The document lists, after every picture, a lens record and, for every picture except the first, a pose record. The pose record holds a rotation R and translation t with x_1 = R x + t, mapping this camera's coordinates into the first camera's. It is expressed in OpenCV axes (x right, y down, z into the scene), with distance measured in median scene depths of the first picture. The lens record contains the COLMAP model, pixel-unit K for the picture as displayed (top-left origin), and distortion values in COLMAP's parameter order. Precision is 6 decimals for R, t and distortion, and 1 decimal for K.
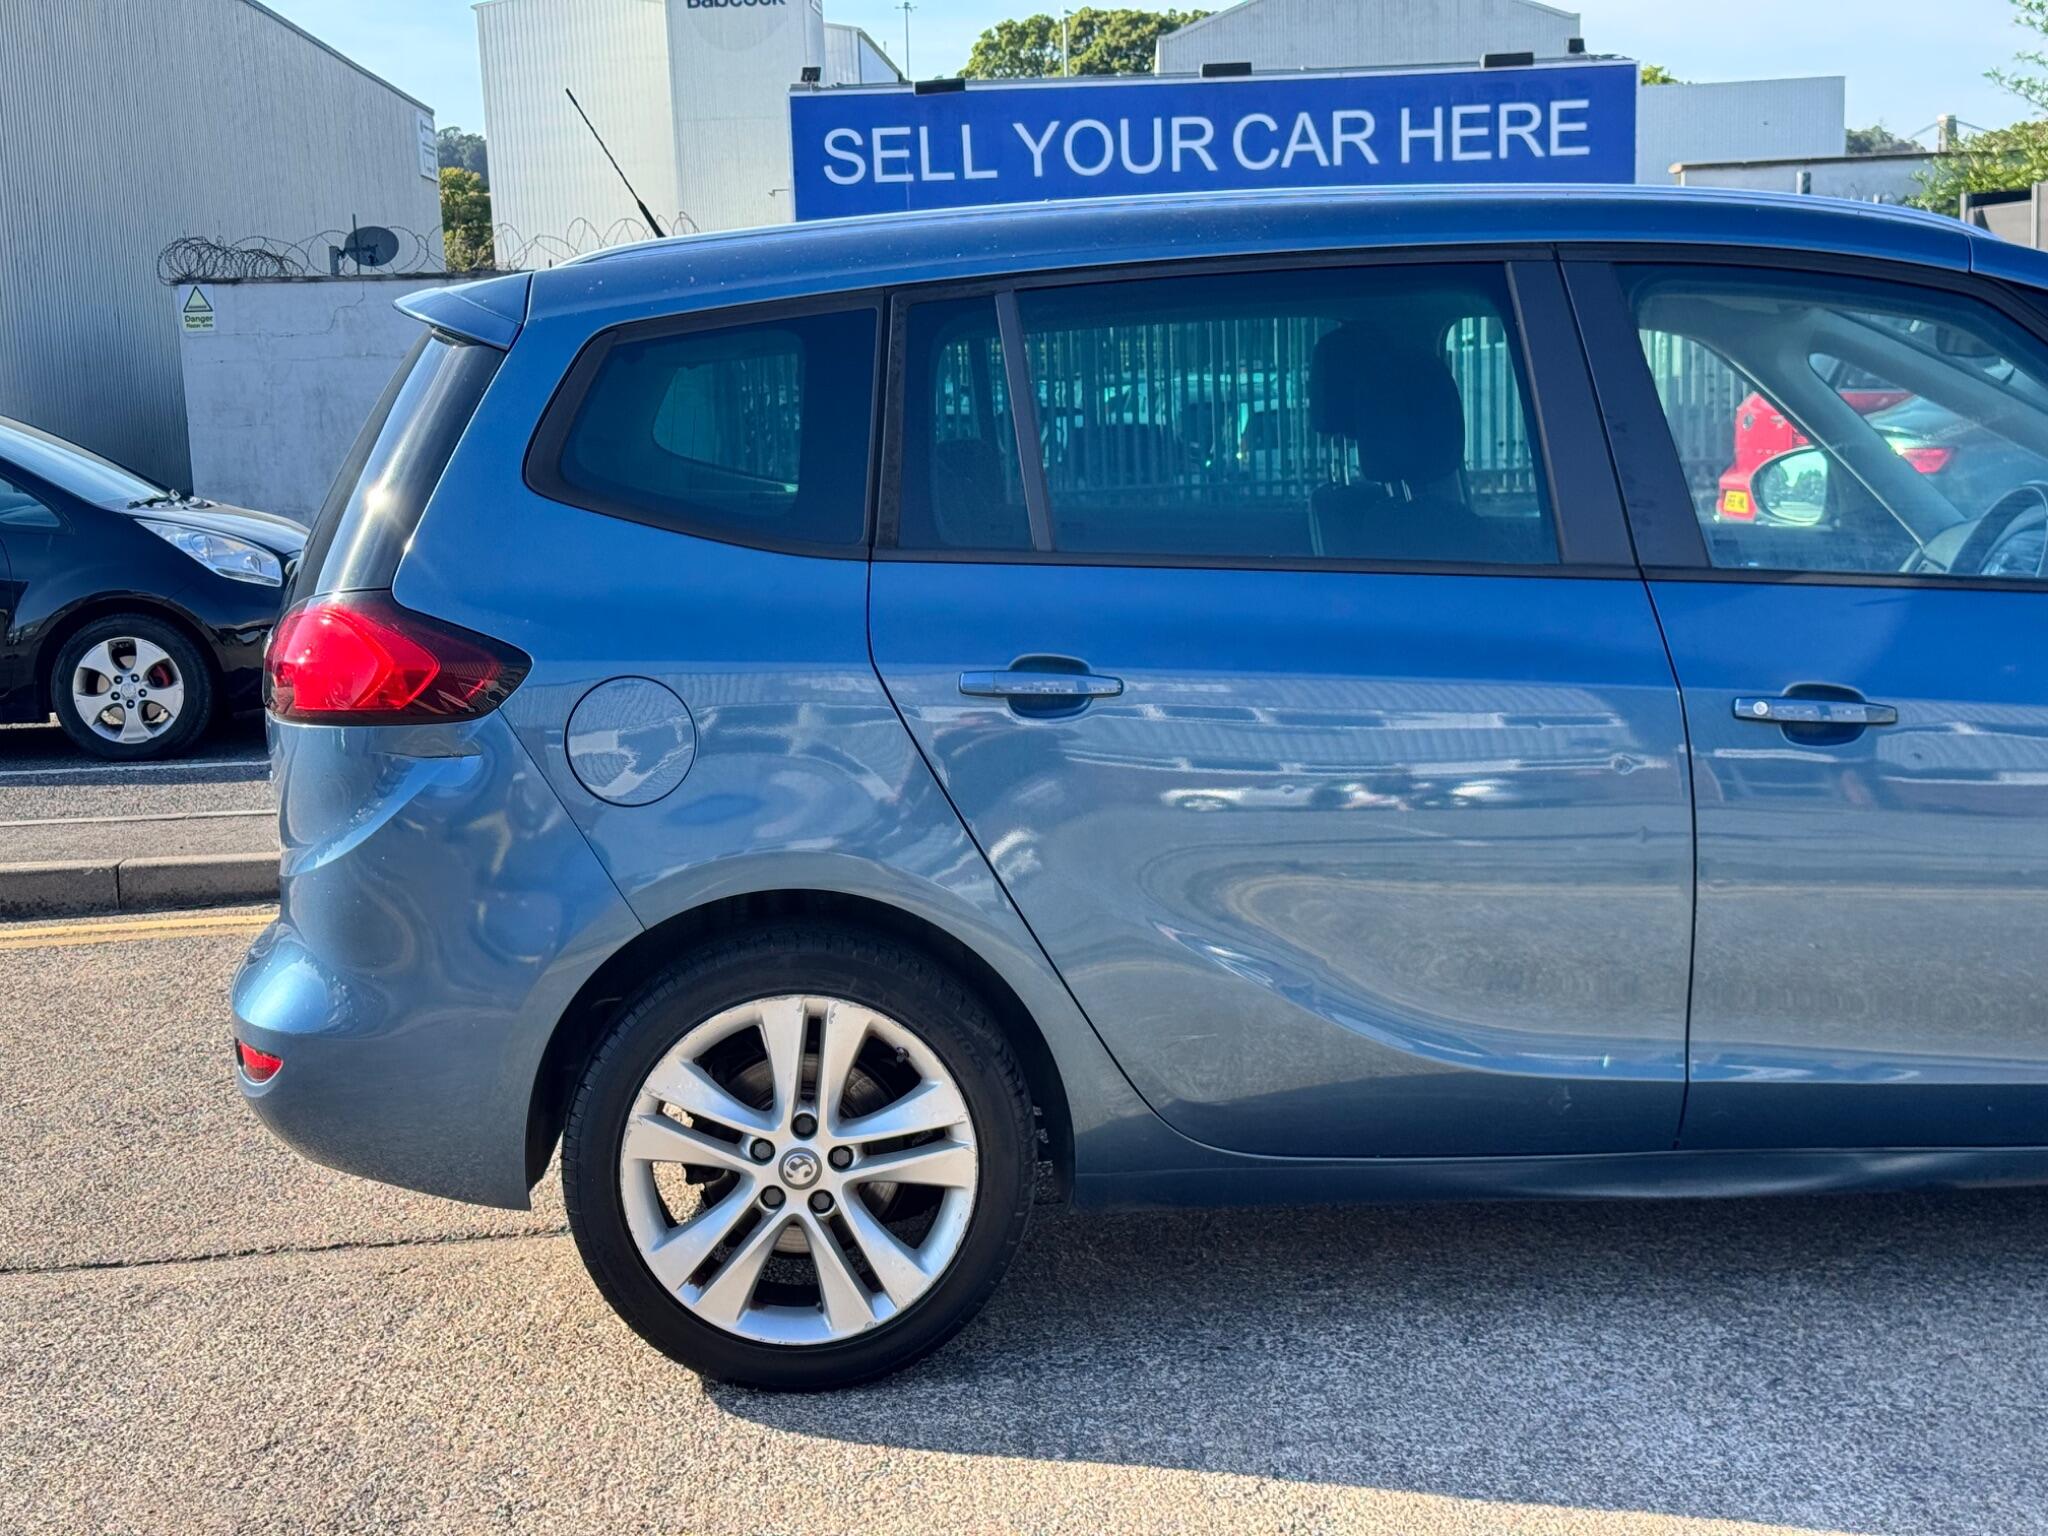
lens RADIAL K [[2878.5, 0, 1004.7], [0, 2878.5, 784.5], [0, 0, 1]] dist [0.130705, 0.000000]
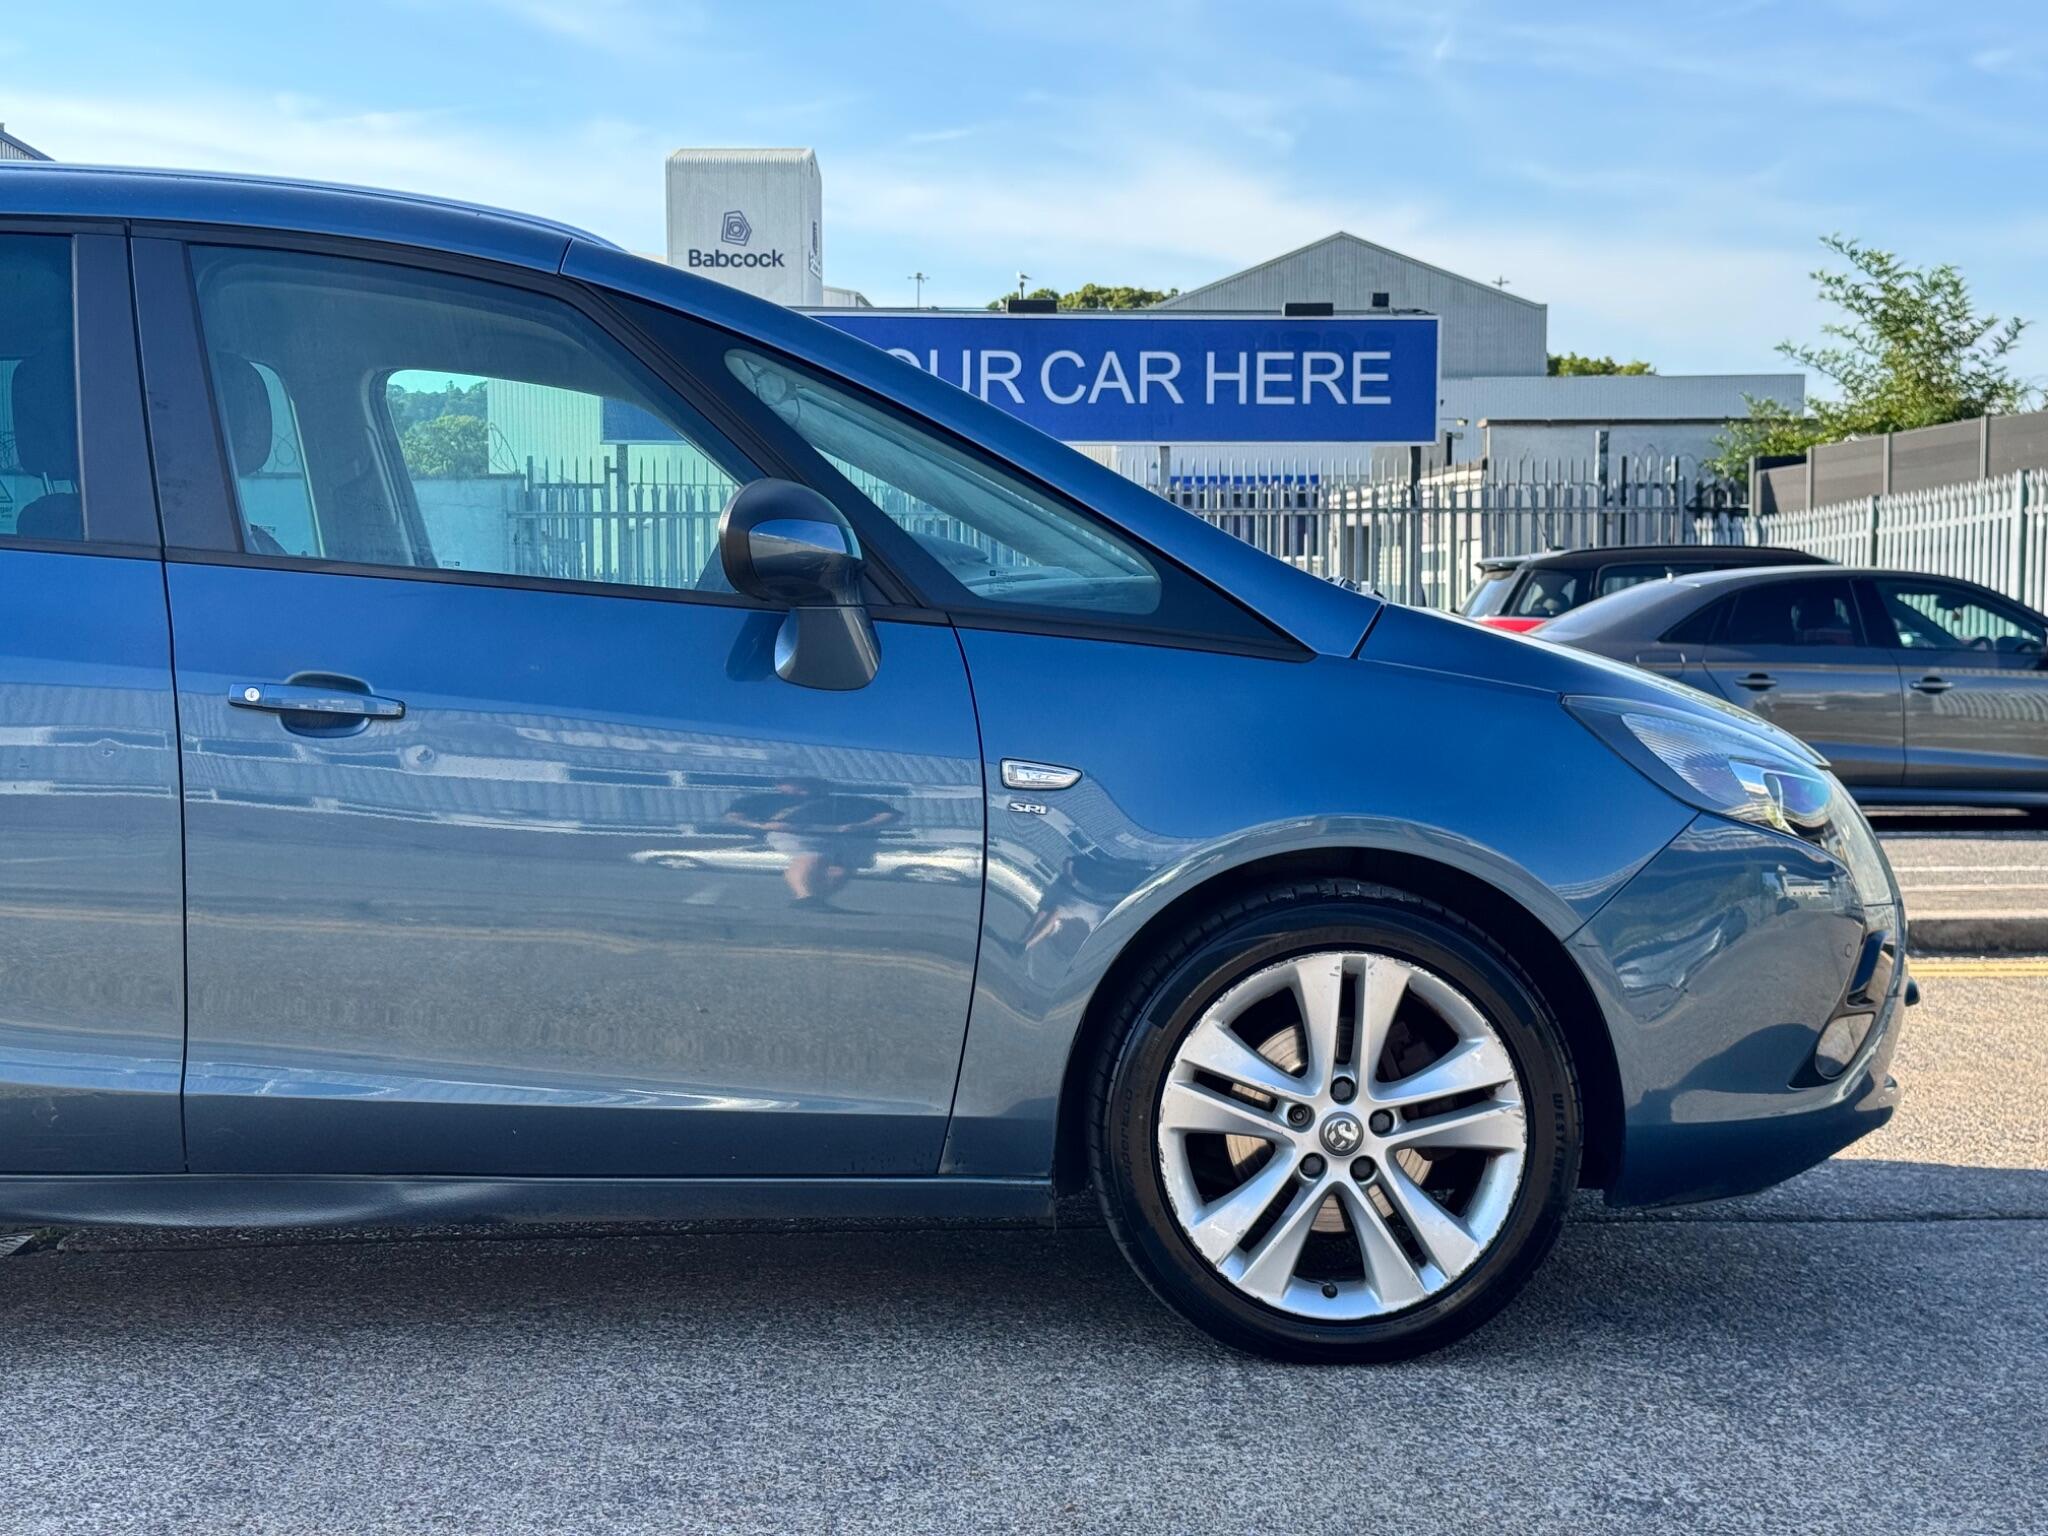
lens RADIAL K [[2878.5, 0, 1031.2], [0, 2878.5, 770.5], [0, 0, 1]] dist [0.130705, 0.000000]
pose [[0.999288, 0.037603, 0.003134, 0.482157], [-0.037132, 0.994740, -0.095462, 0.075142], [-0.006707, 0.095277, 0.995428, 0.050517]]
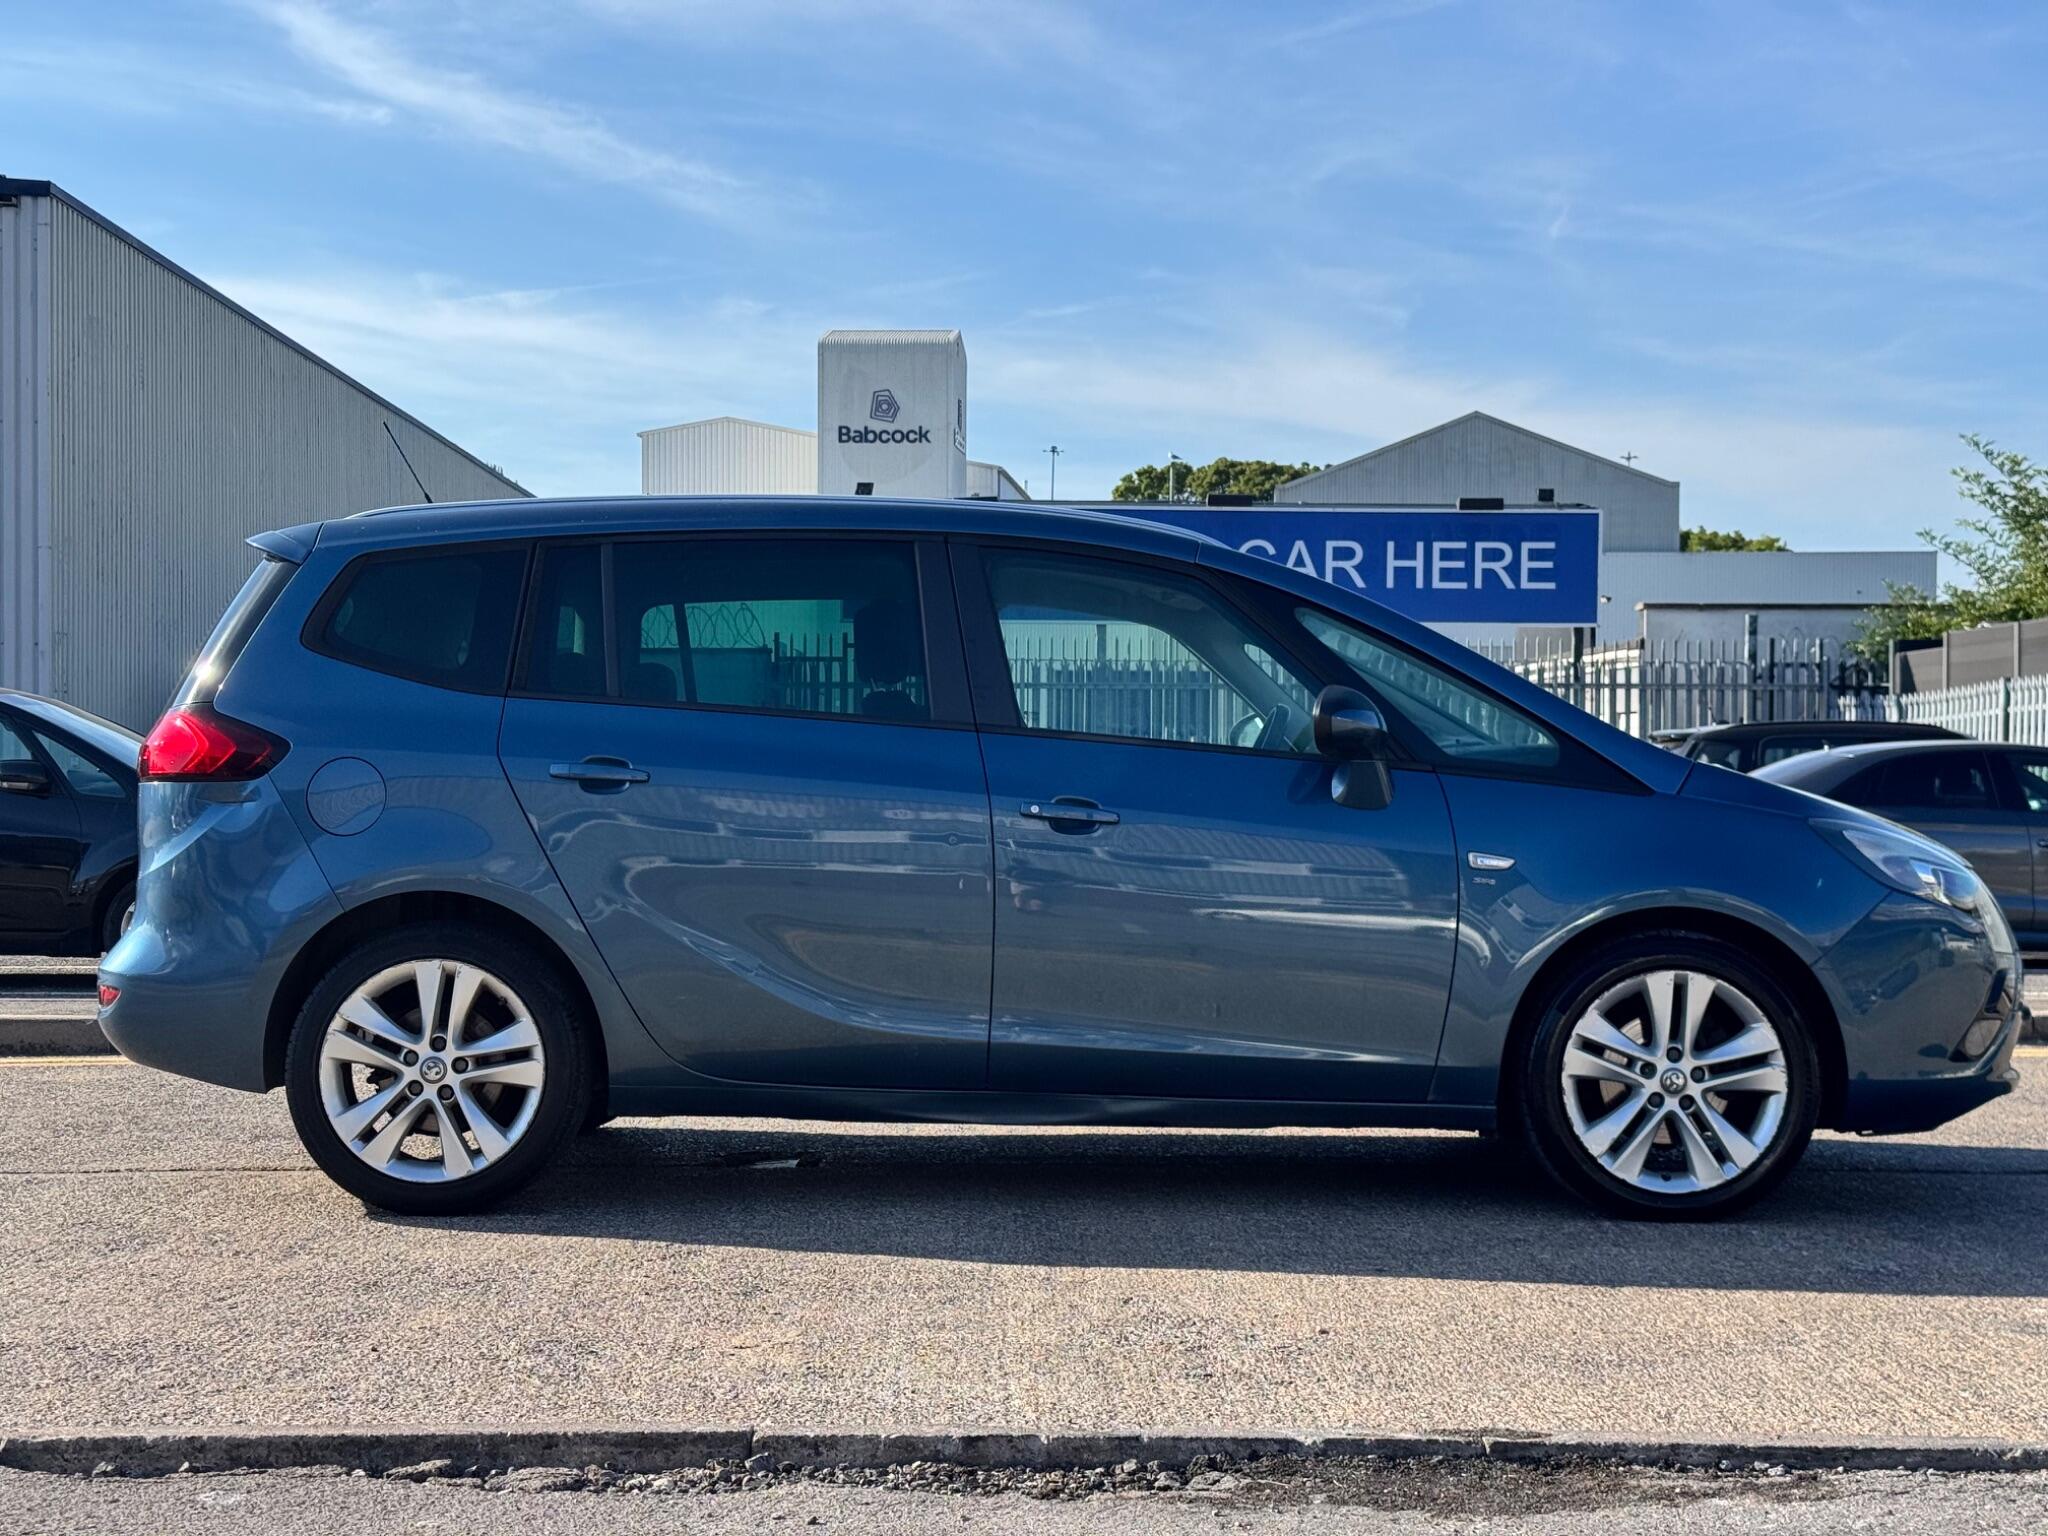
lens RADIAL K [[2878.5, 0, 1027.6], [0, 2878.5, 777.4], [0, 0, 1]] dist [0.130705, 0.000000]
pose [[0.998068, 0.045938, -0.041840, 0.303897], [-0.051668, 0.987608, -0.148191, 0.185614], [0.034514, 0.150067, 0.988073, -0.573869]]
